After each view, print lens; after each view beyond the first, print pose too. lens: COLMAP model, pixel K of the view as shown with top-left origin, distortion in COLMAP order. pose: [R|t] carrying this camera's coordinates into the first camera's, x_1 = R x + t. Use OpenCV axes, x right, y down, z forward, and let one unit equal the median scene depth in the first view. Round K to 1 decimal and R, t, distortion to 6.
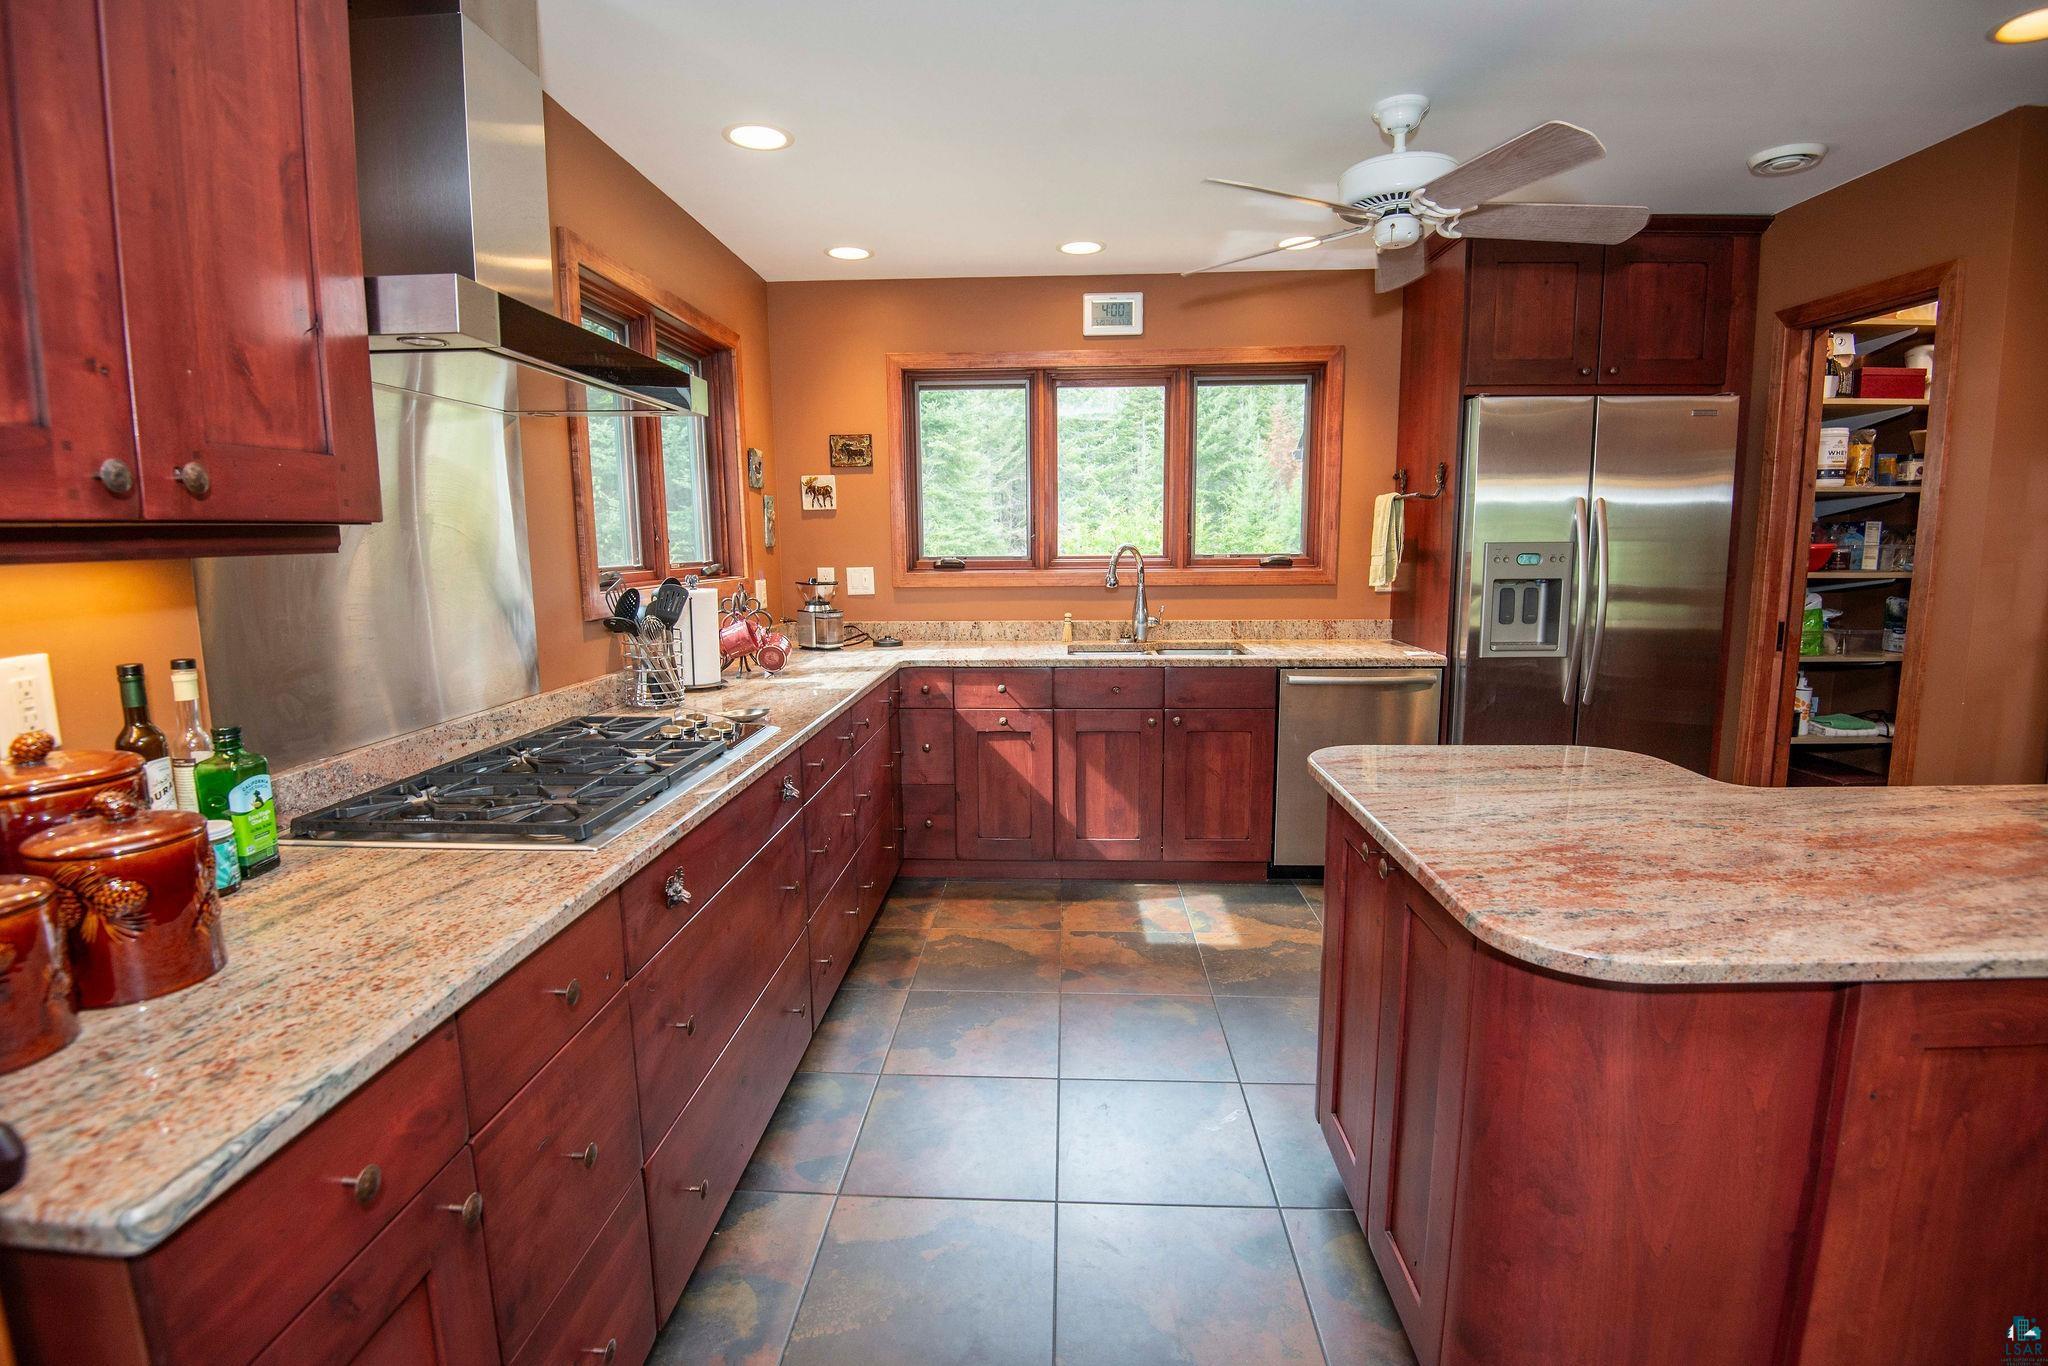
lens RADIAL K [[923.3, 0, 1021.8], [0, 923.3, 656.8], [0, 0, 1]] dist [-0.022350, -0.000279]
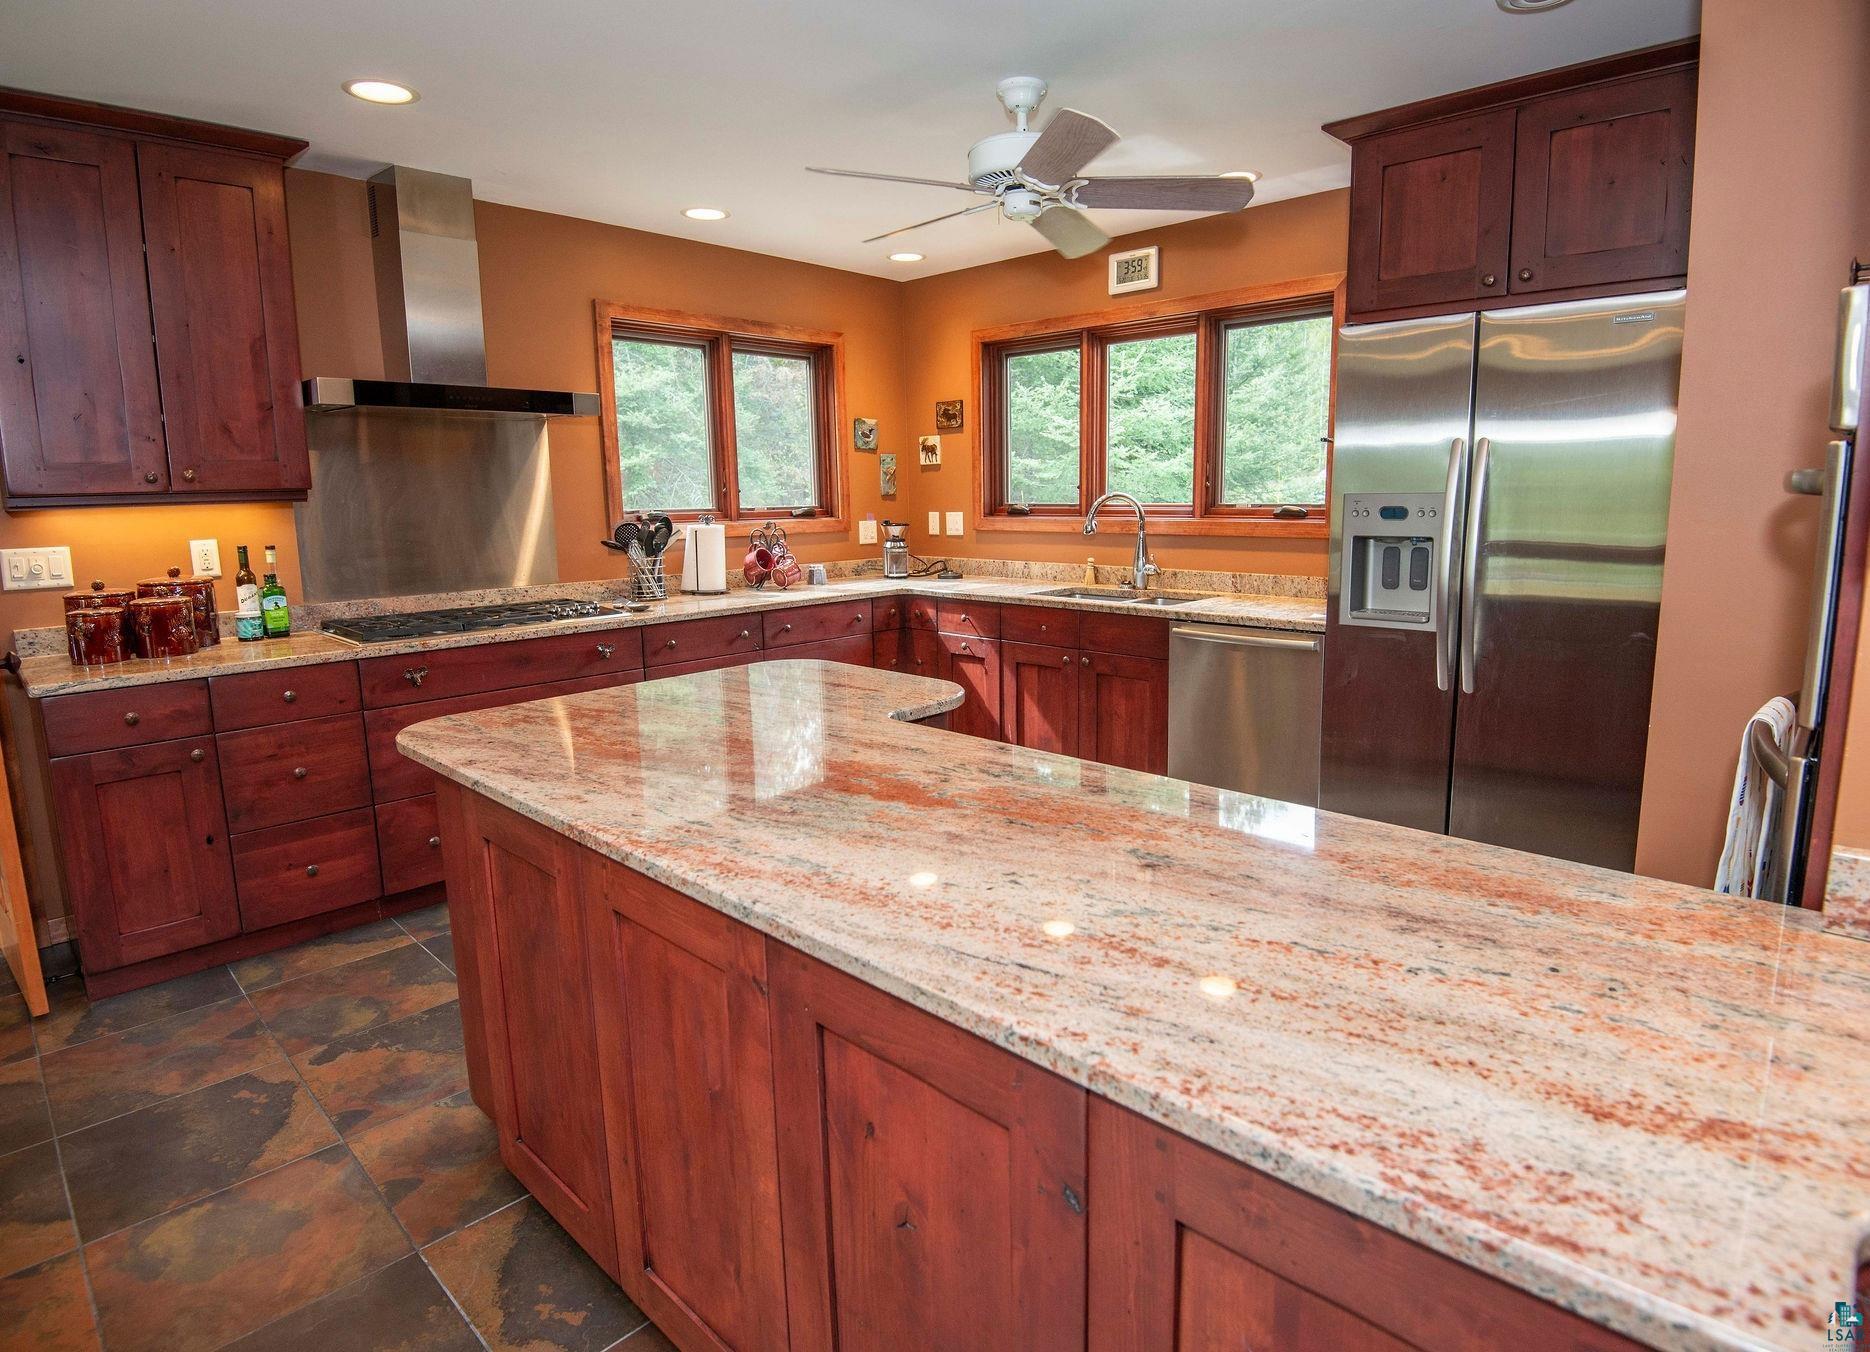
lens RADIAL K [[930.6, 0, 936.1], [0, 930.6, 613.3], [0, 0, 1]] dist [-0.001259, -0.000199]
pose [[0.779267, 0.081636, -0.621352, 0.607259], [-0.073014, 0.996554, 0.039361, -0.013506], [0.622424, 0.014695, 0.782542, 0.050077]]
